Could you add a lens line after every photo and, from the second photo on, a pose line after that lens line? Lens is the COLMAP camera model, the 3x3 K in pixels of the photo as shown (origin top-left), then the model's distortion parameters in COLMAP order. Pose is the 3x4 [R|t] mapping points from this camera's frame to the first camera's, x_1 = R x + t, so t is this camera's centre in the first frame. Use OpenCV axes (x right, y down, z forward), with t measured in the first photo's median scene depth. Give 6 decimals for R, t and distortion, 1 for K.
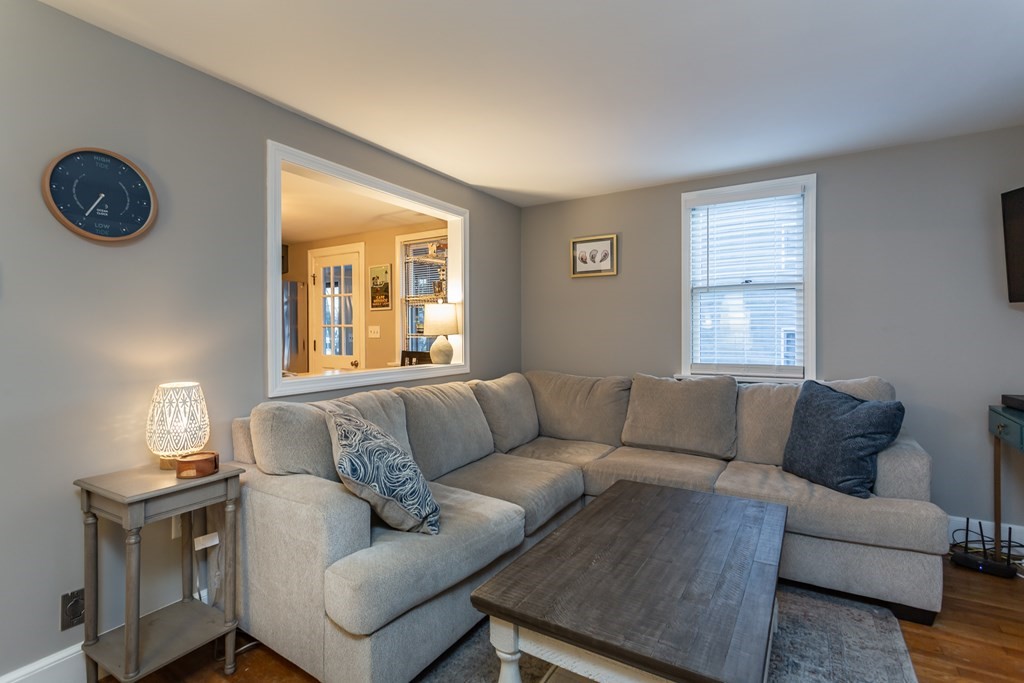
lens RADIAL K [[488.2, 0, 515.7], [0, 488.2, 337.2], [0, 0, 1]] dist [-0.003151, 0.003717]
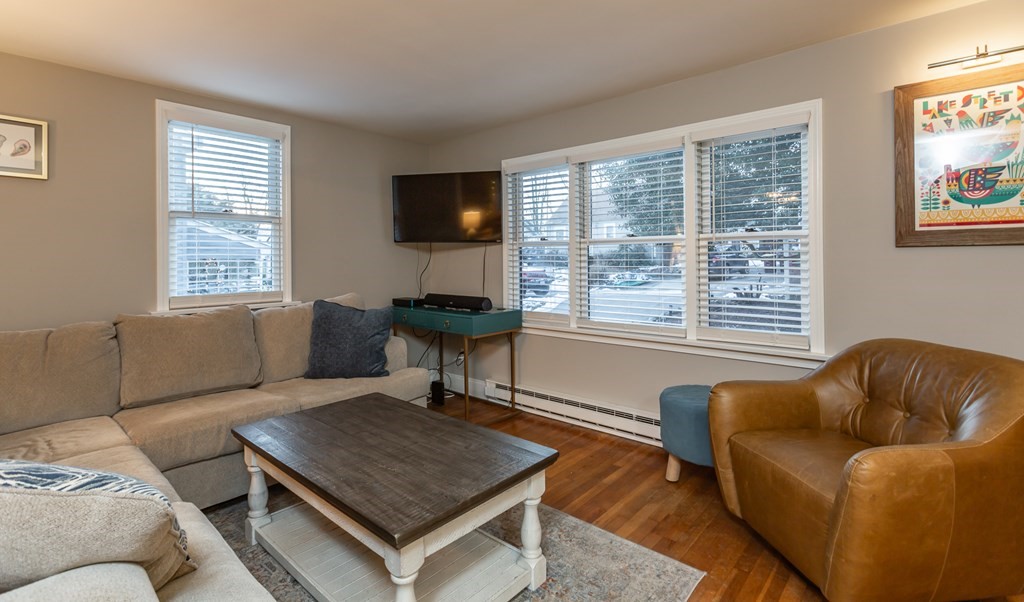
lens RADIAL K [[466.7, 0, 529.1], [0, 466.7, 258.5], [0, 0, 1]] dist [0.002422, 0.000311]
pose [[0.159156, 0.003196, 0.987248, -0.423212], [0.015002, 0.999871, -0.005656, -0.001211], [-0.987140, 0.015711, 0.159087, 0.264725]]
